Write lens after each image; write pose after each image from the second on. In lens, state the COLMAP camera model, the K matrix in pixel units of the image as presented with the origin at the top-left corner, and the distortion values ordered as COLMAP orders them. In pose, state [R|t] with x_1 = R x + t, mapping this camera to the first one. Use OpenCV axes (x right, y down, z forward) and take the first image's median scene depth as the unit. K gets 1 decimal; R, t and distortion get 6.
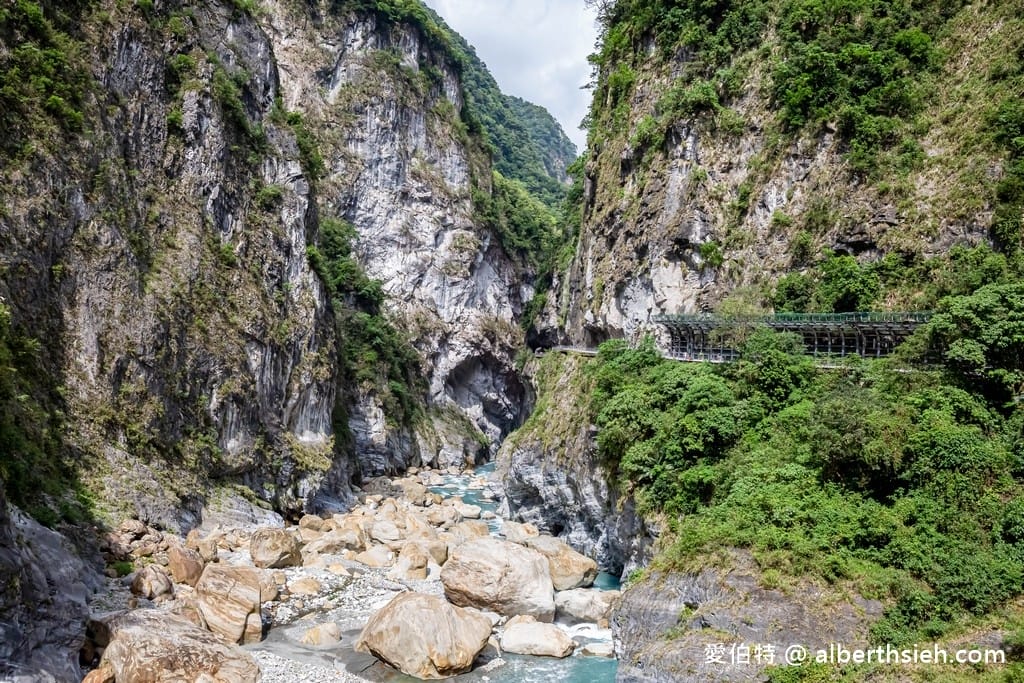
lens RADIAL K [[928.1, 0, 511.4], [0, 928.1, 324.7], [0, 0, 1]] dist [0.005217, 0.007958]
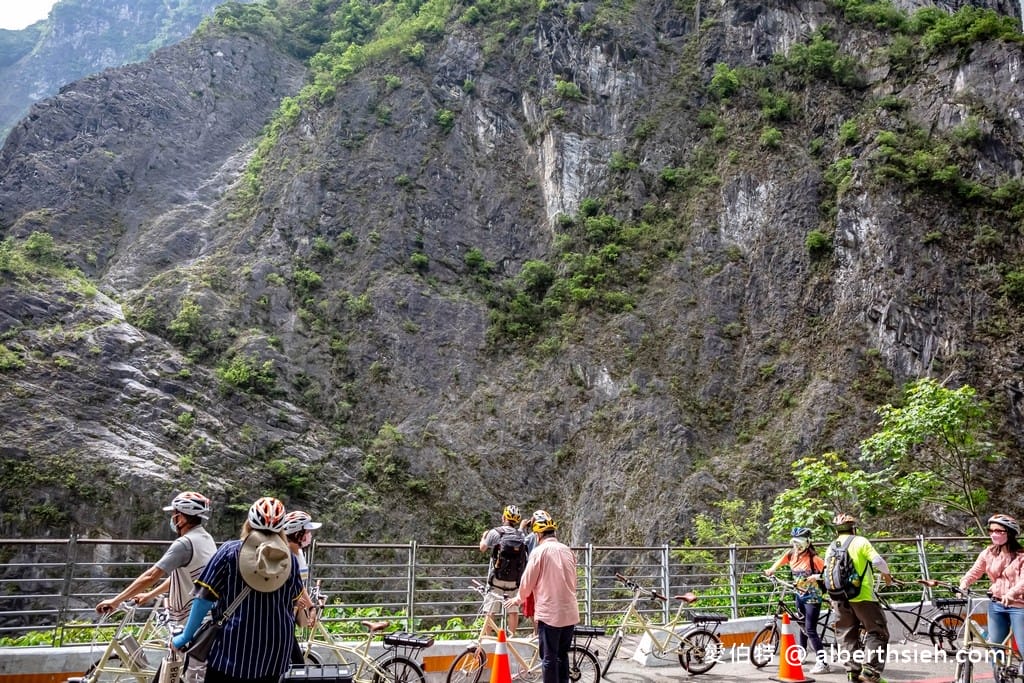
lens RADIAL K [[707.3, 0, 512.0], [0, 707.3, 341.5], [0, 0, 1]] dist [-0.106195, 0.090380]
pose [[-0.145200, -0.275130, -0.950379, 0.193171], [-0.019599, 0.961170, -0.275260, 0.023311], [0.989208, -0.021342, -0.144954, 0.778600]]
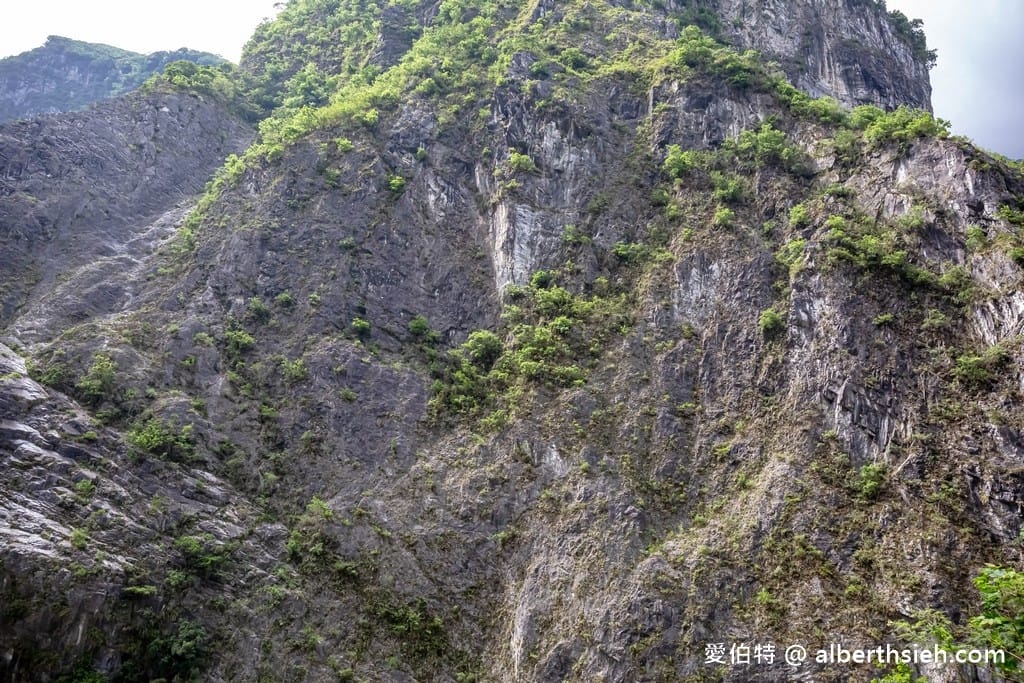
lens RADIAL K [[695.8, 0, 518.5], [0, 695.8, 348.1], [0, 0, 1]] dist [-0.105886, 0.088436]
pose [[-0.041611, -0.382141, -0.923167, 0.154482], [-0.021592, 0.924095, -0.381553, 0.020437], [0.998901, 0.004056, -0.046704, 0.767591]]
